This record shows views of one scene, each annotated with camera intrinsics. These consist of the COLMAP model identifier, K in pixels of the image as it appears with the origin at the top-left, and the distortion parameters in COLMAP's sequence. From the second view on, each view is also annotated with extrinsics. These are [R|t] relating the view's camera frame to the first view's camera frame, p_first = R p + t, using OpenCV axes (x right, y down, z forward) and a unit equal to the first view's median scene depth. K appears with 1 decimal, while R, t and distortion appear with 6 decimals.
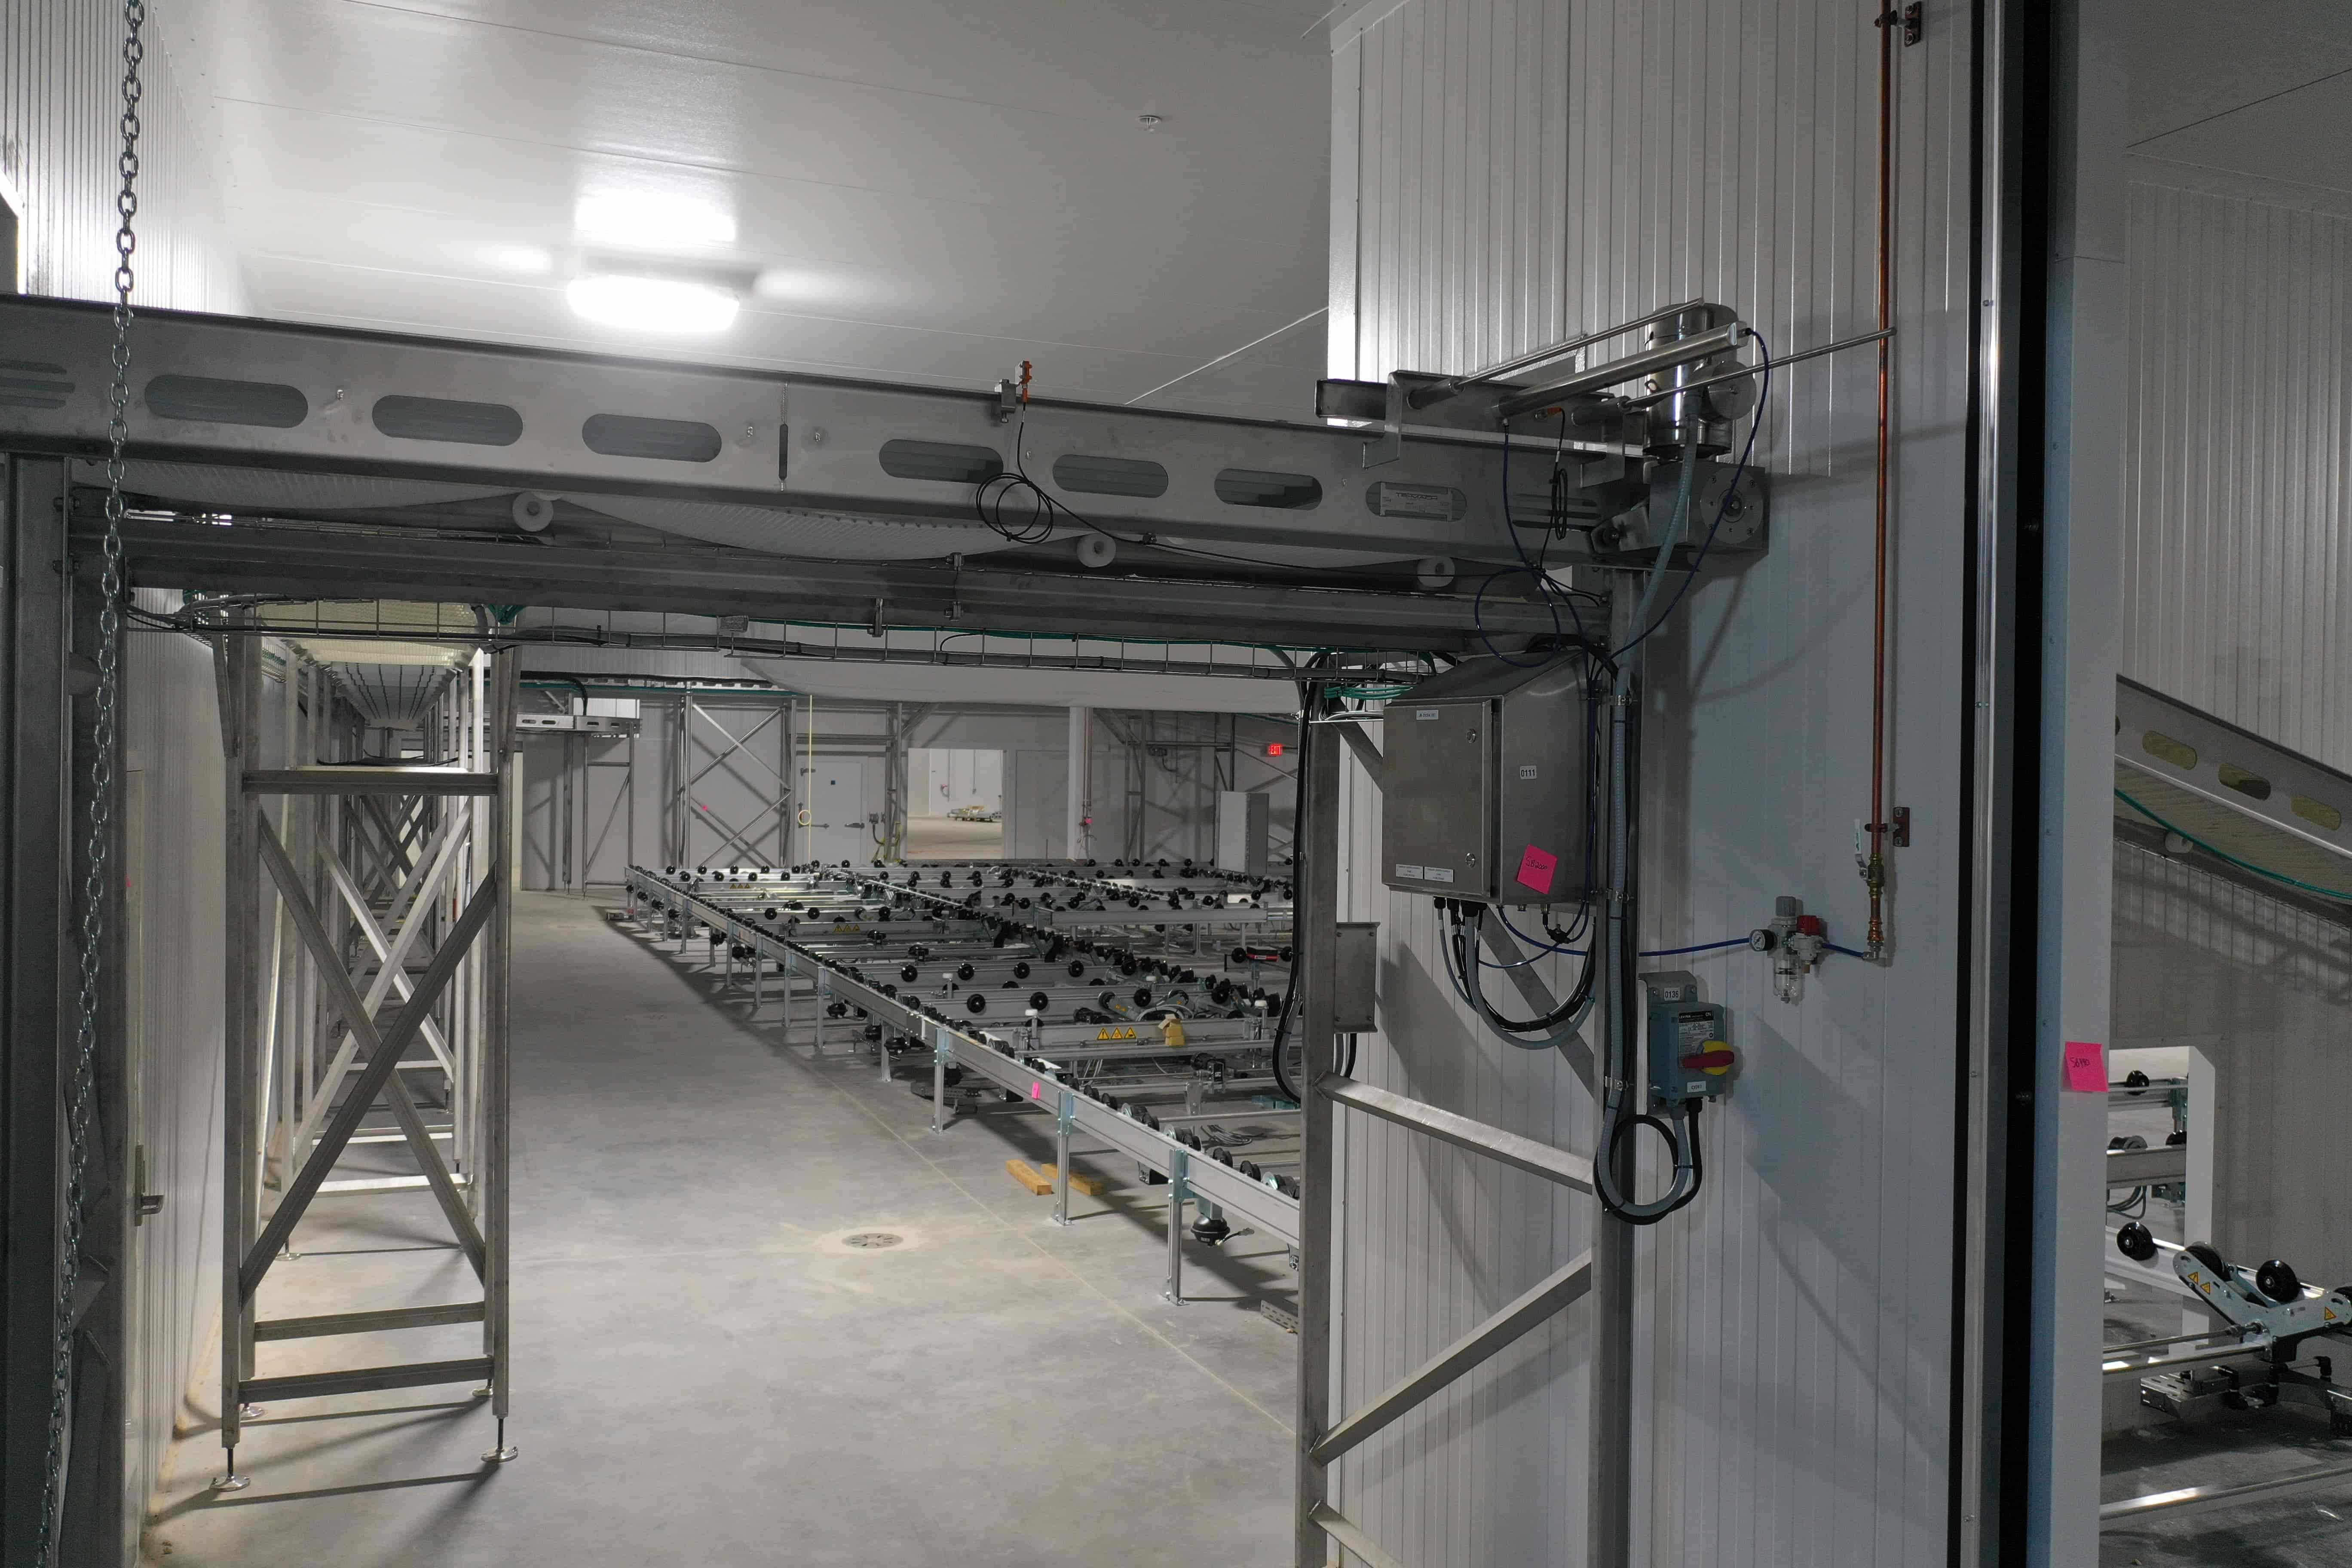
lens RADIAL K [[1864.0, 0, 1176.0], [0, 1864.0, 784.0], [0, 0, 1]] dist [-0.000567, -0.005924]
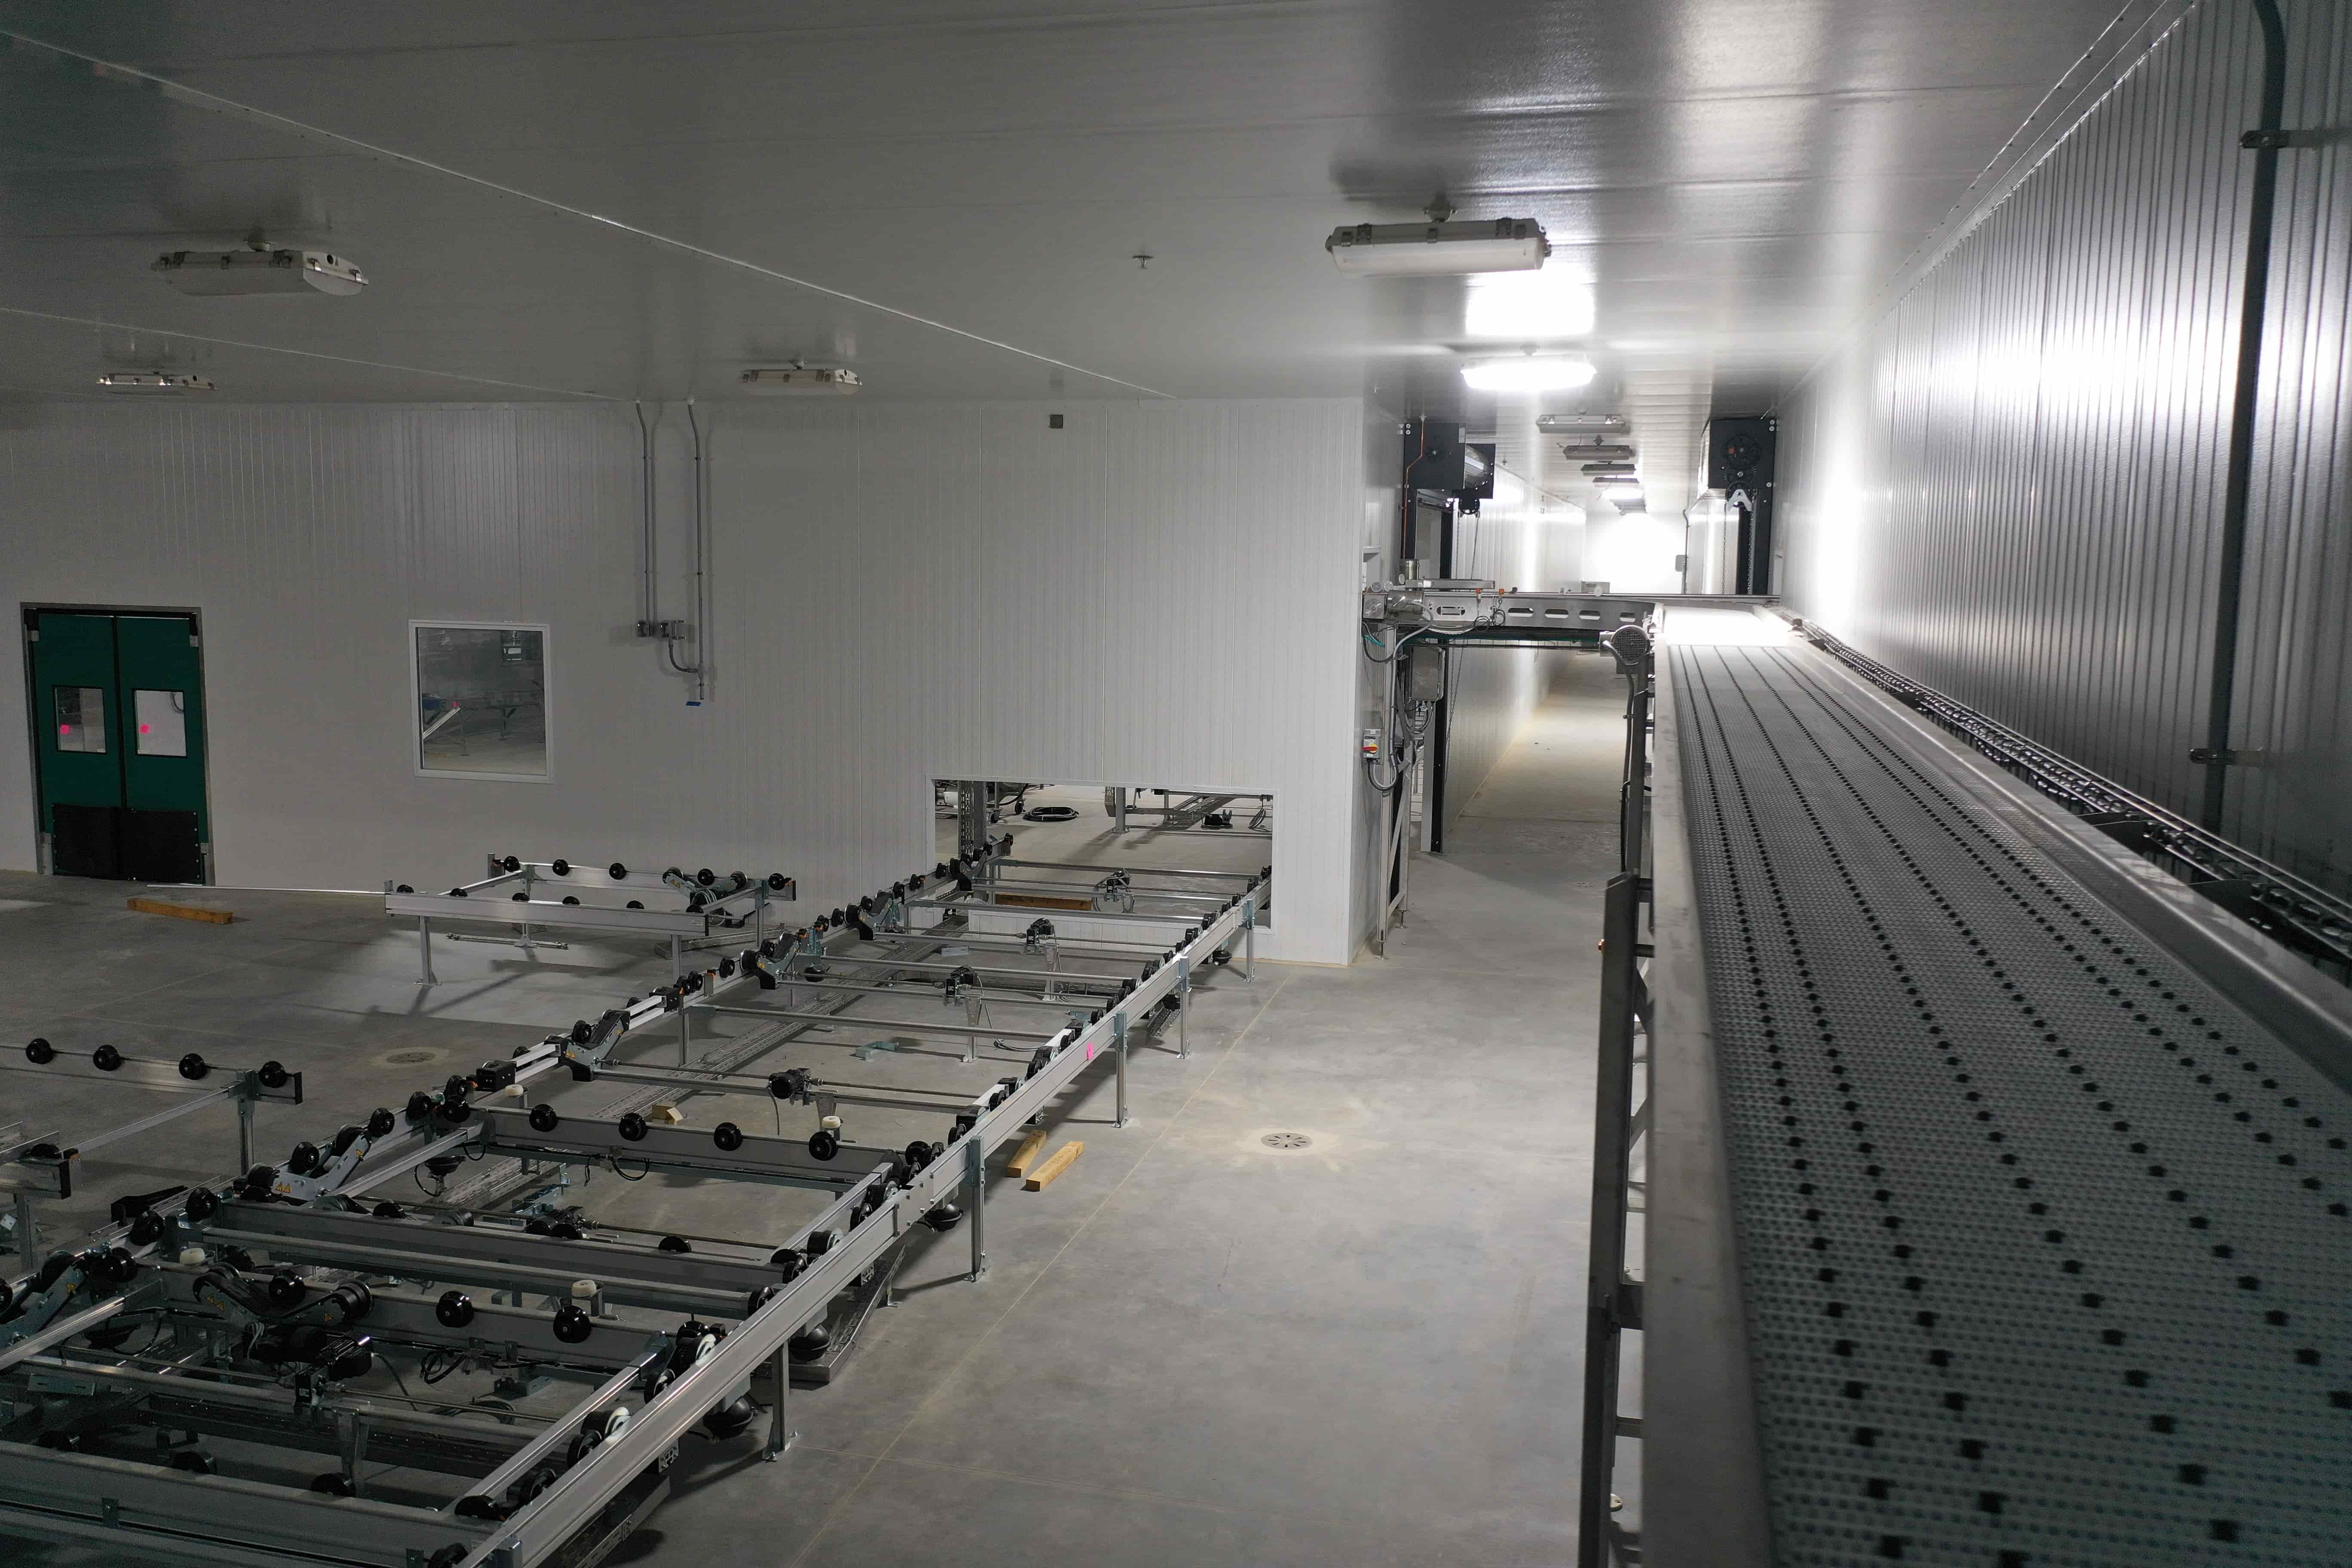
lens RADIAL K [[1864.0, 0, 1176.0], [0, 1864.0, 784.0], [0, 0, 1]] dist [-0.000567, -0.005924]
pose [[-0.801192, -0.100710, 0.589872, -0.883898], [-0.016430, 0.989067, 0.146550, -0.162707], [-0.598182, 0.107723, -0.794087, 2.235446]]
